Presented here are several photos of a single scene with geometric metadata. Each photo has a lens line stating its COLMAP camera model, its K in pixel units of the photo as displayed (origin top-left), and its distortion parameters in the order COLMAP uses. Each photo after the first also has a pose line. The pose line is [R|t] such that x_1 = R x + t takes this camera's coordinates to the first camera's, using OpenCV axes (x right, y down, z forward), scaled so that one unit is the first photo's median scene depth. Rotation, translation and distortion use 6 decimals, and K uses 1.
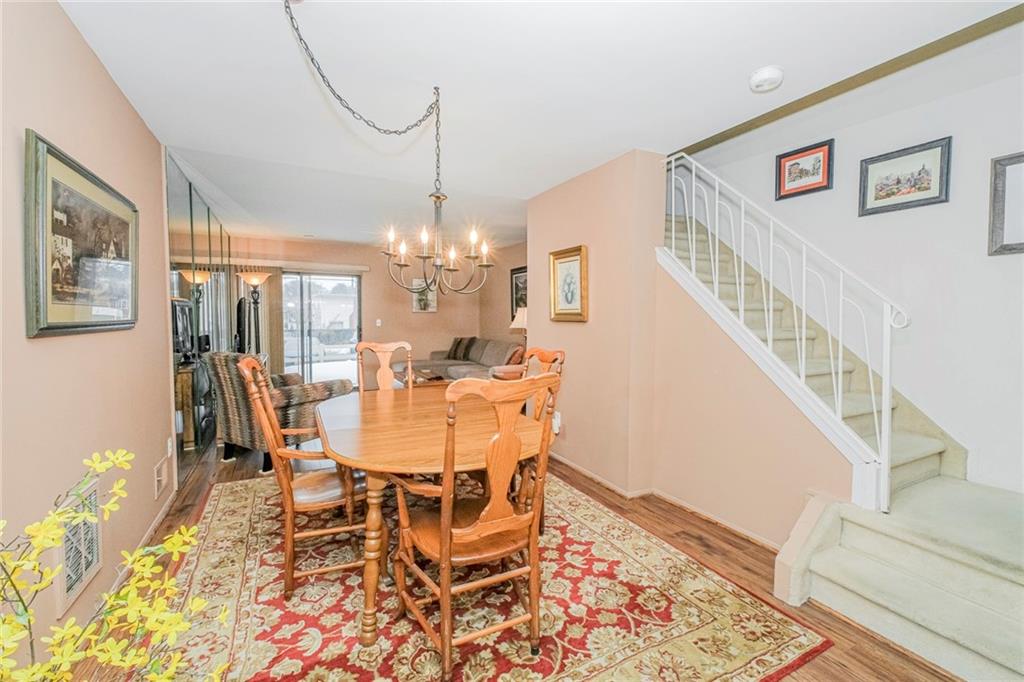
lens RADIAL K [[436.6, 0, 509.8], [0, 436.6, 337.1], [0, 0, 1]] dist [-0.003889, -0.000647]
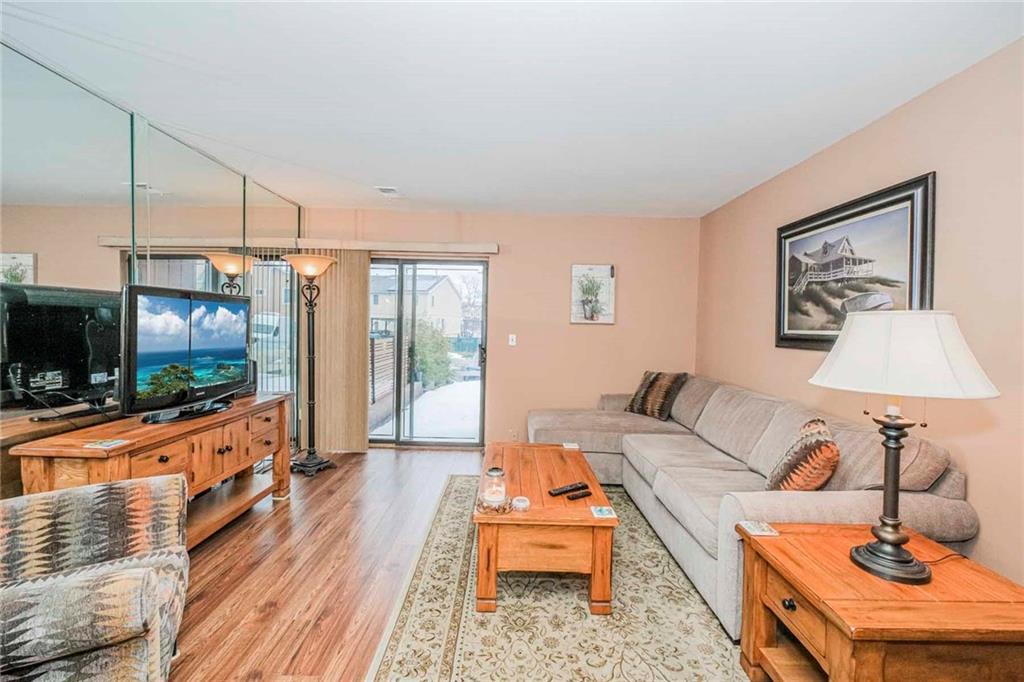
lens RADIAL K [[436.6, 0, 508.1], [0, 436.6, 336.4], [0, 0, 1]] dist [-0.003889, -0.000647]
pose [[0.886385, 0.028801, -0.462052, -0.077366], [-0.041902, 0.998957, -0.018116, -0.067937], [0.461048, 0.035419, 0.886668, 1.191837]]
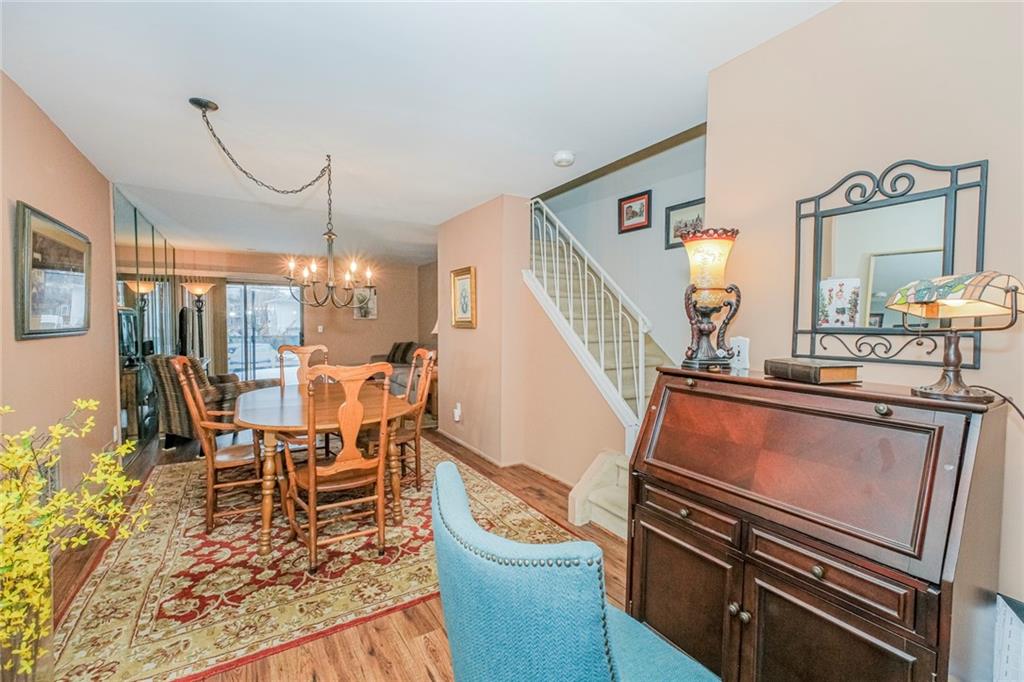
lens RADIAL K [[436.6, 0, 511.2], [0, 436.6, 337.6], [0, 0, 1]] dist [-0.003889, -0.000647]
pose [[0.996888, -0.002827, 0.078776, 0.213369], [0.003778, 0.999922, -0.011920, 0.007651], [-0.078736, 0.012180, 0.996821, -0.284954]]
